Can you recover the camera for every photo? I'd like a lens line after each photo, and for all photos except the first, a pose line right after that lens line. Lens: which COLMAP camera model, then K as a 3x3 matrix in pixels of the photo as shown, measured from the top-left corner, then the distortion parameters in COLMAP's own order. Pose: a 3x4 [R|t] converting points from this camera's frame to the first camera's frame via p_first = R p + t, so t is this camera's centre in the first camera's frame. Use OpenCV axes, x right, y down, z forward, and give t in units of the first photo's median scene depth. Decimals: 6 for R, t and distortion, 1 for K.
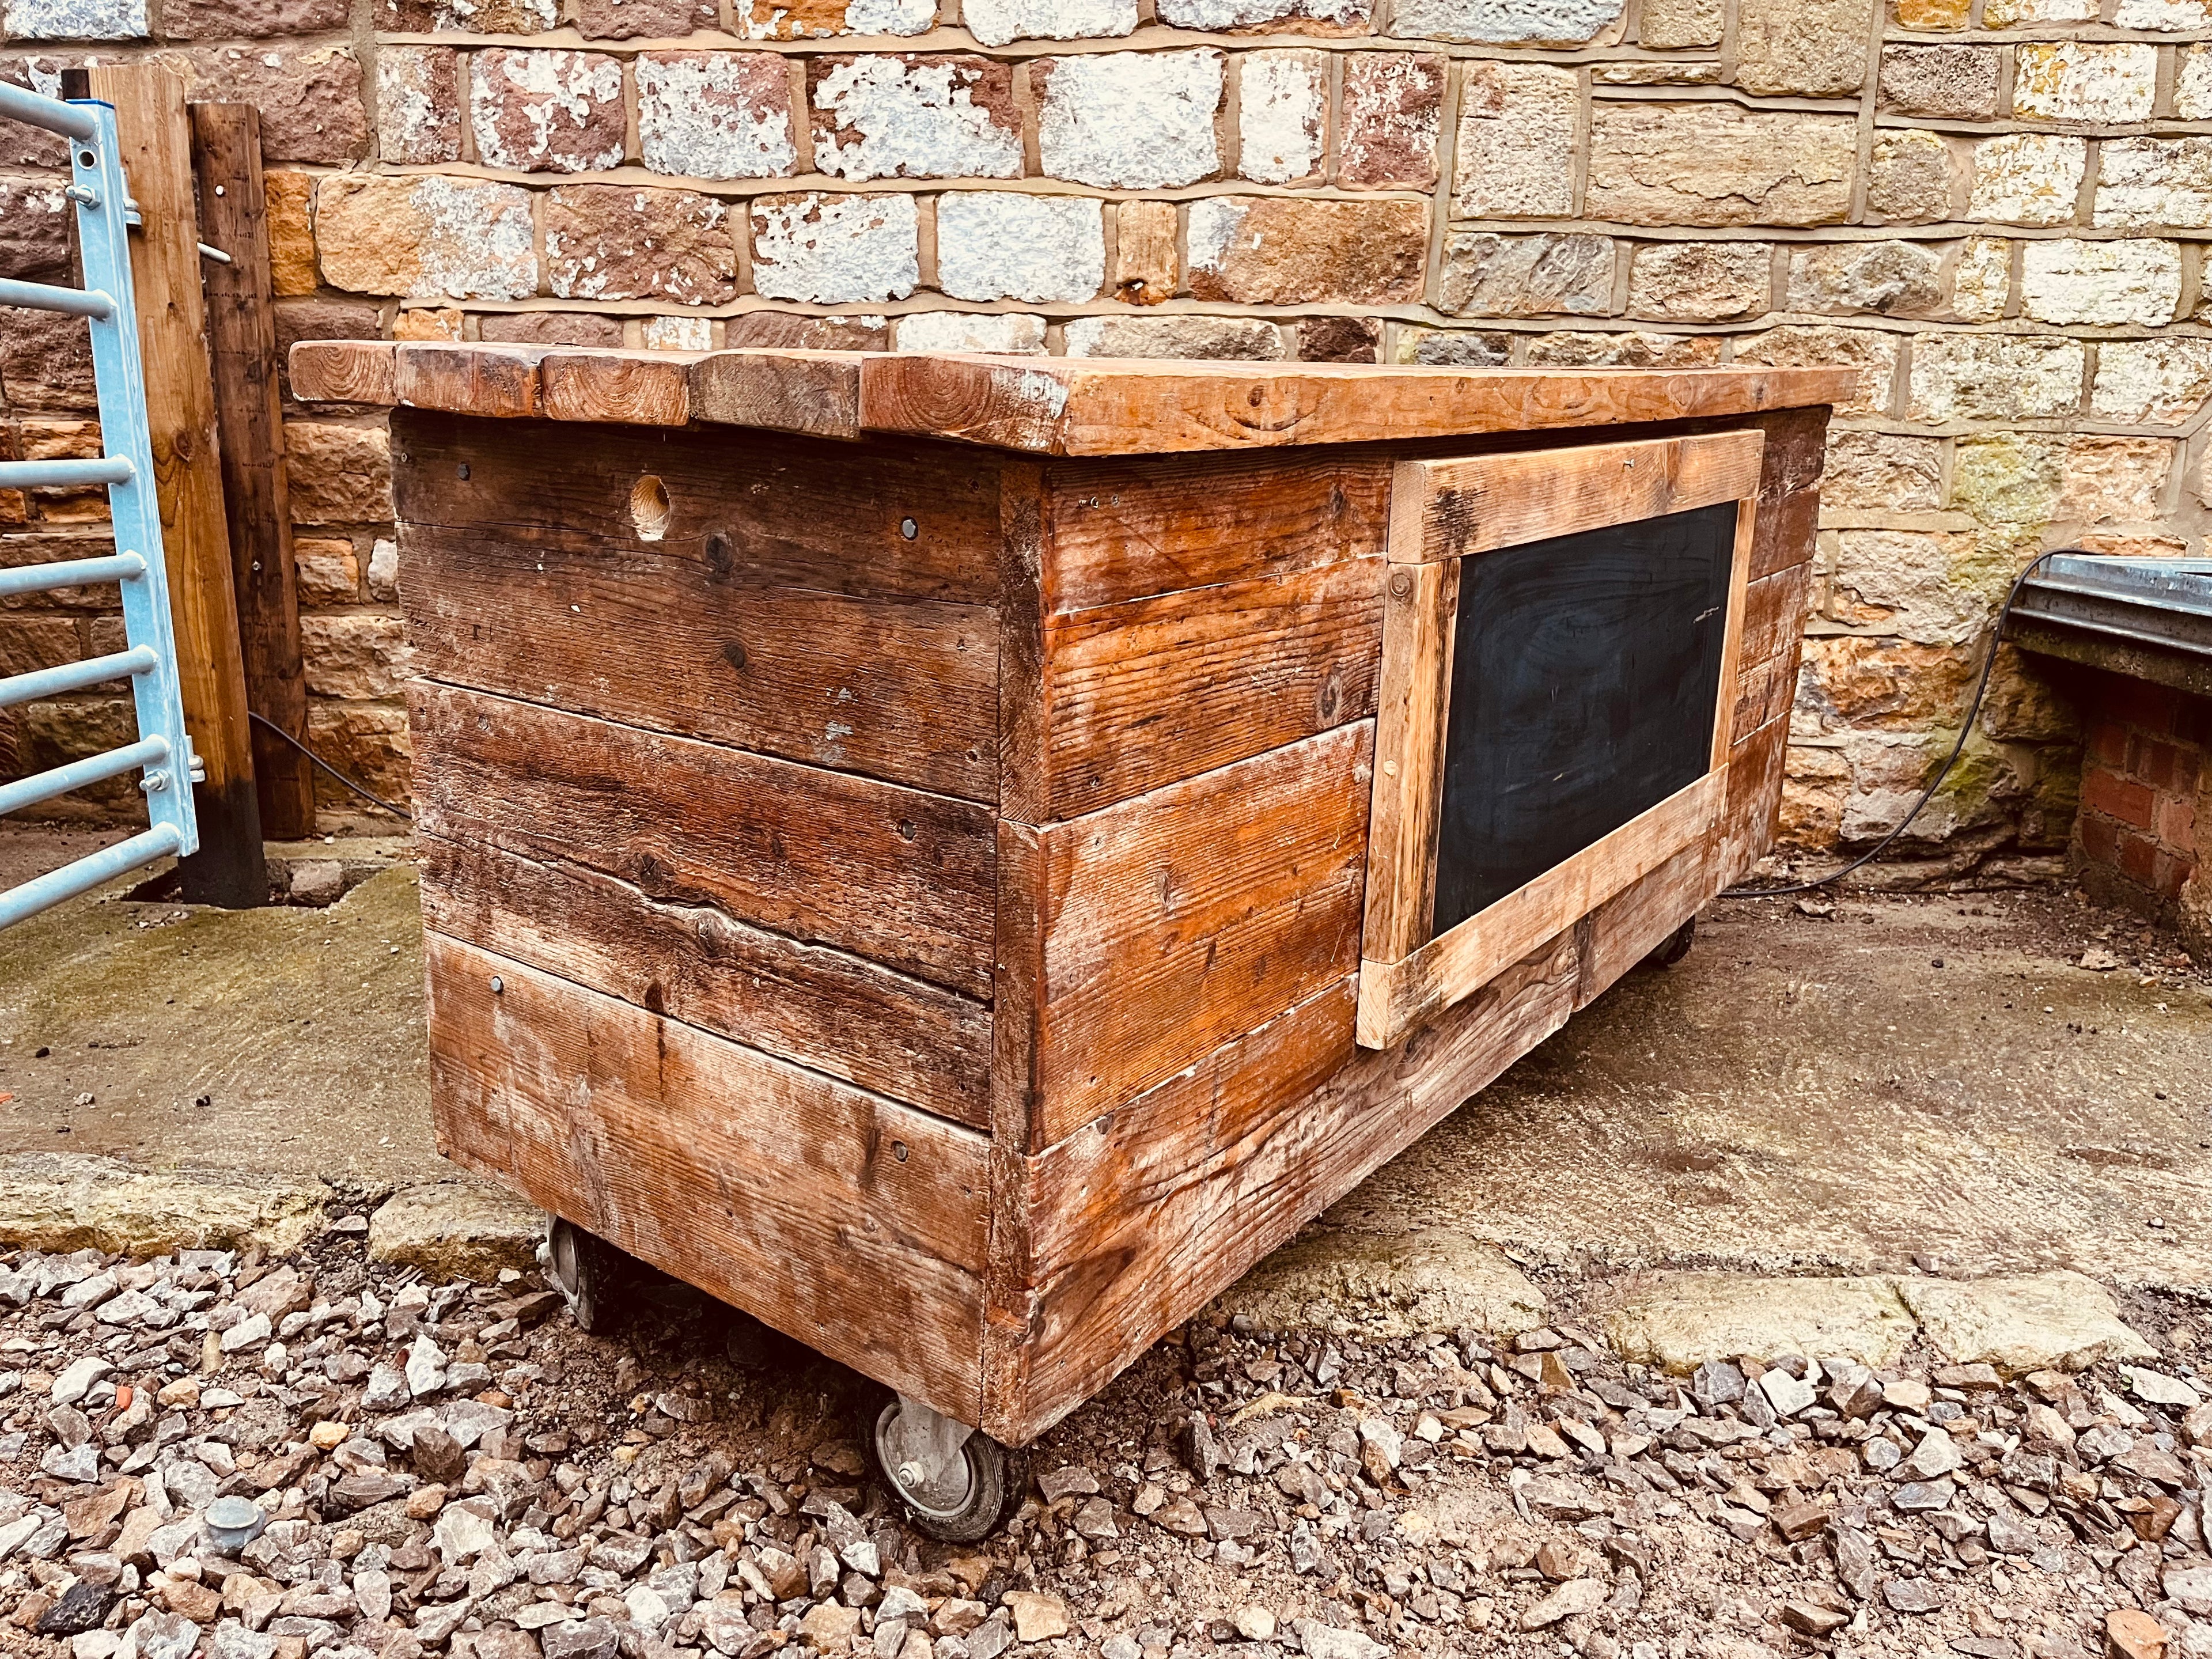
lens RADIAL K [[1676.0, 0, 1109.1], [0, 1676.0, 827.7], [0, 0, 1]] dist [0.064256, -0.087193]
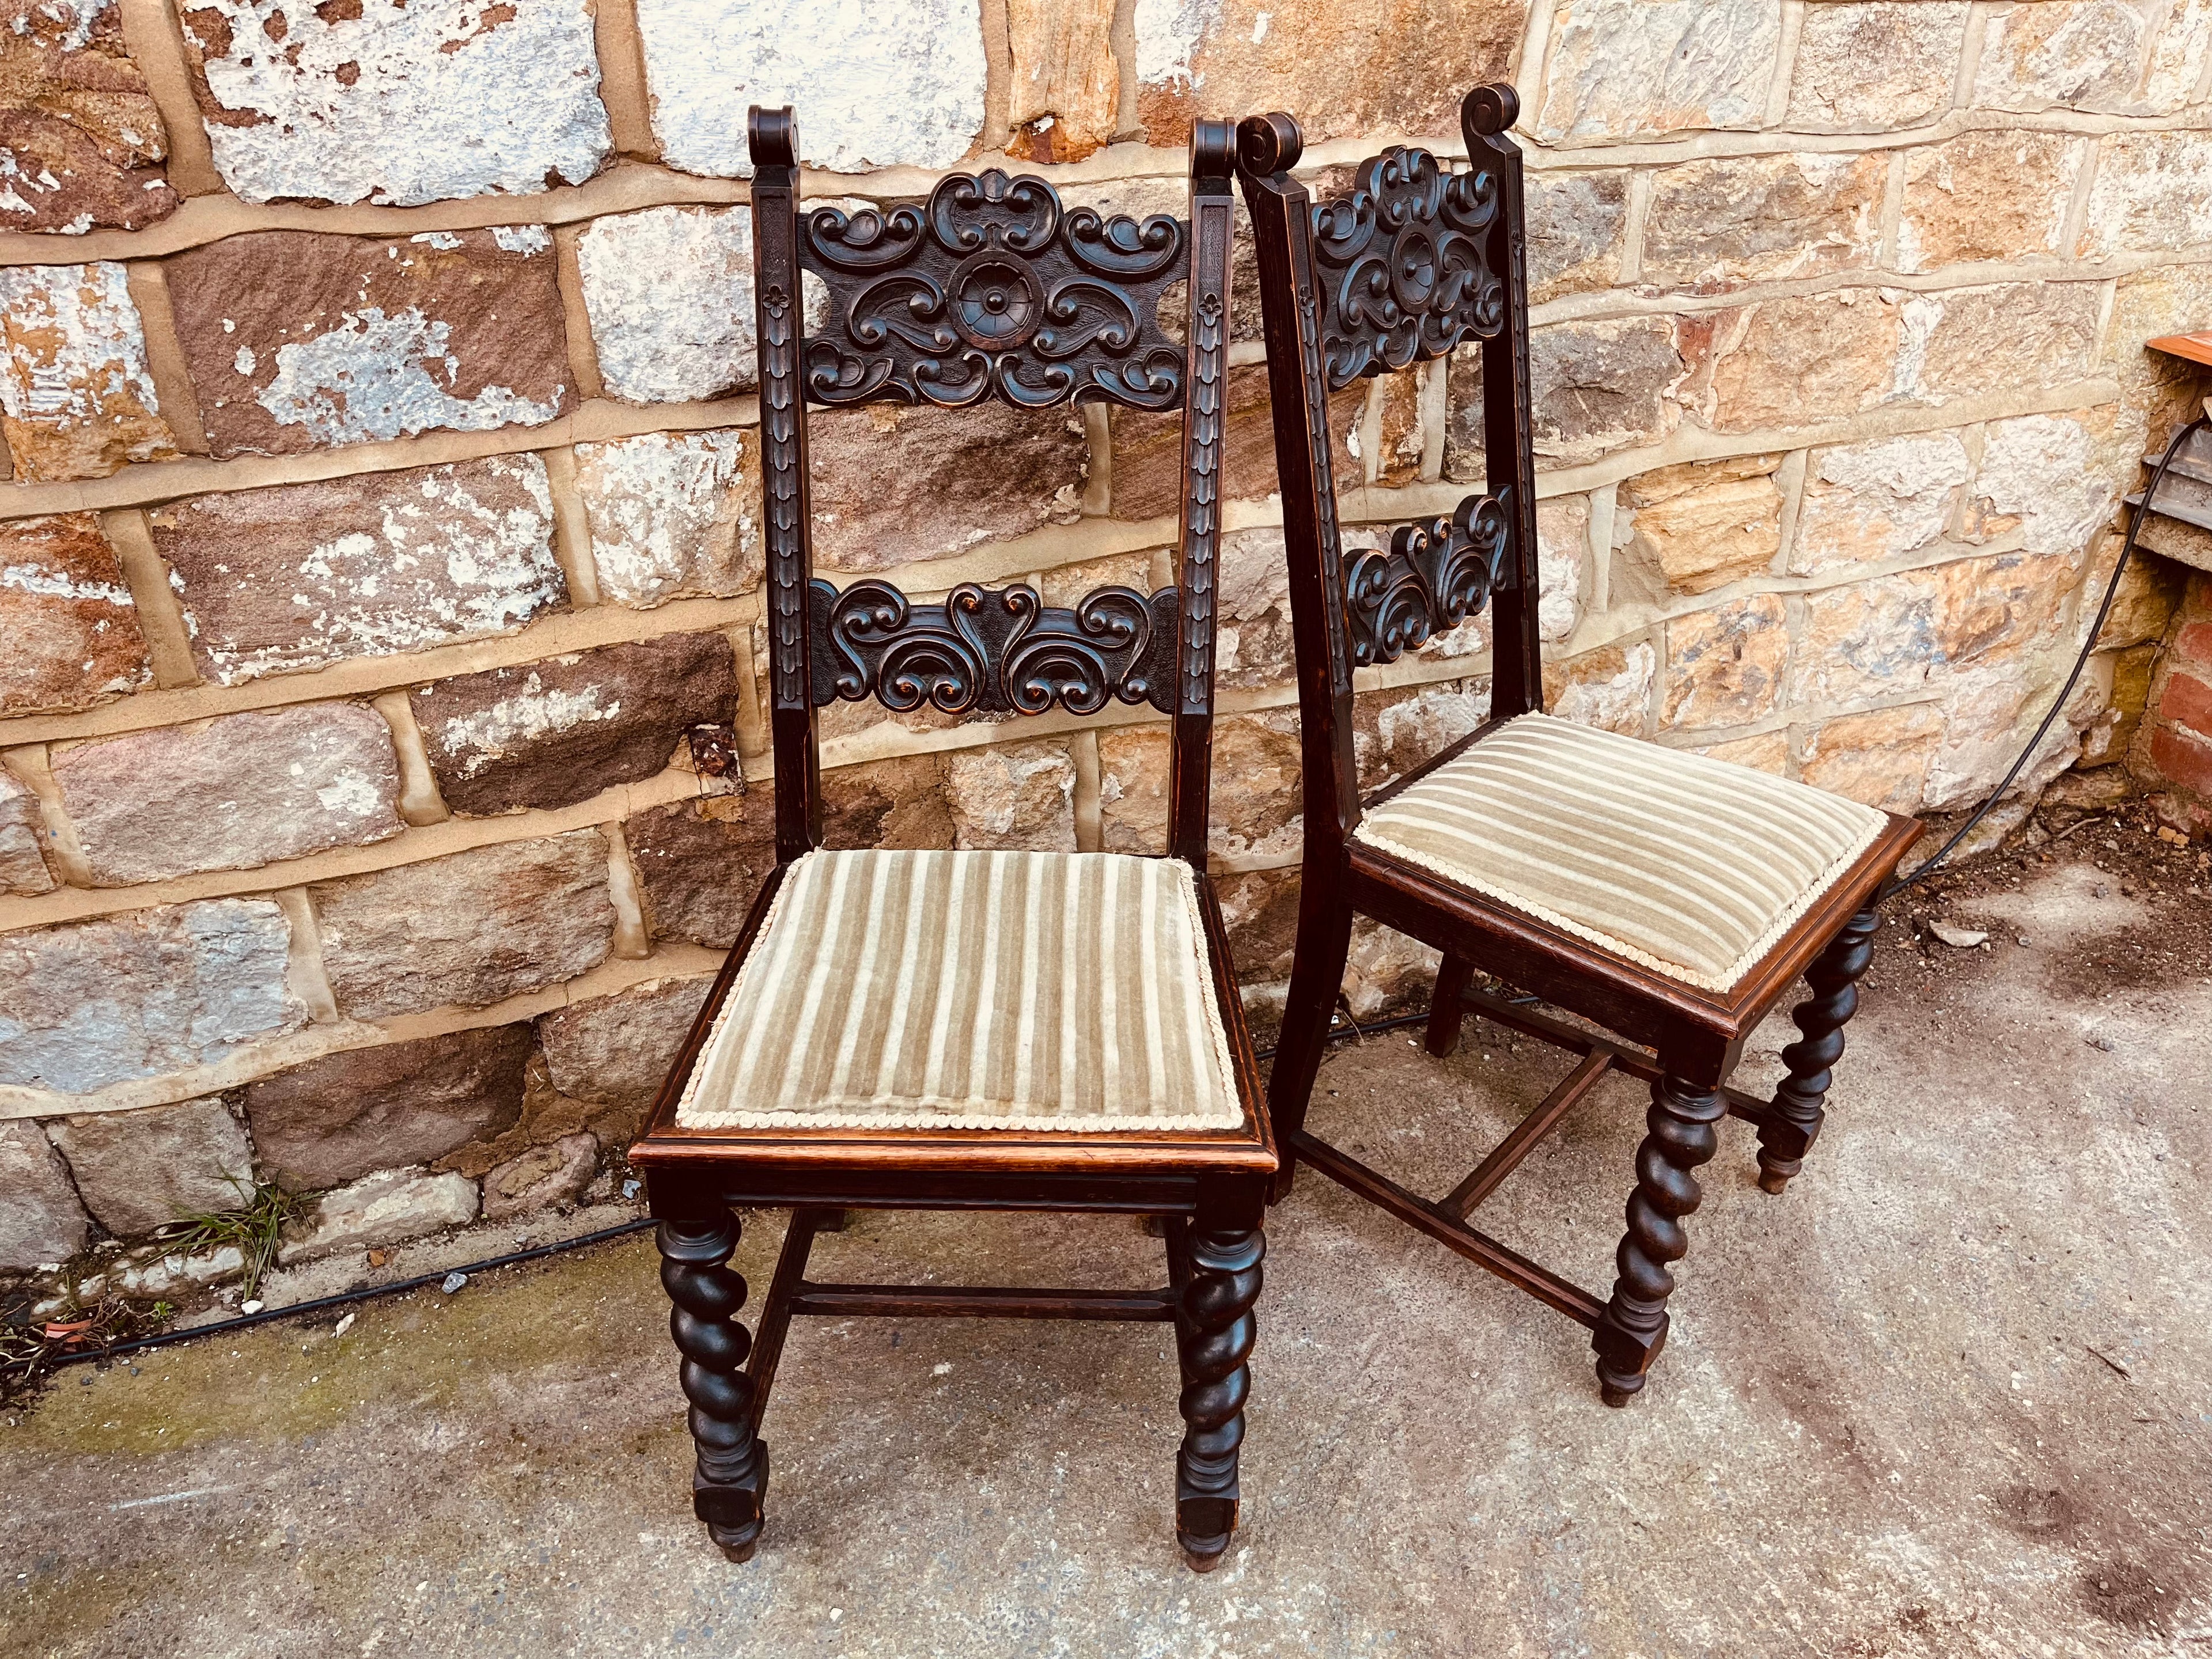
lens RADIAL K [[1676.0, 0, 1113.5], [0, 1676.0, 825.9], [0, 0, 1]] dist [0.064256, -0.087193]
pose [[0.906134, -0.216719, 0.363255, -0.198232], [0.110128, 0.950032, 0.292079, -0.266717], [-0.408403, -0.224658, 0.884724, 0.488497]]
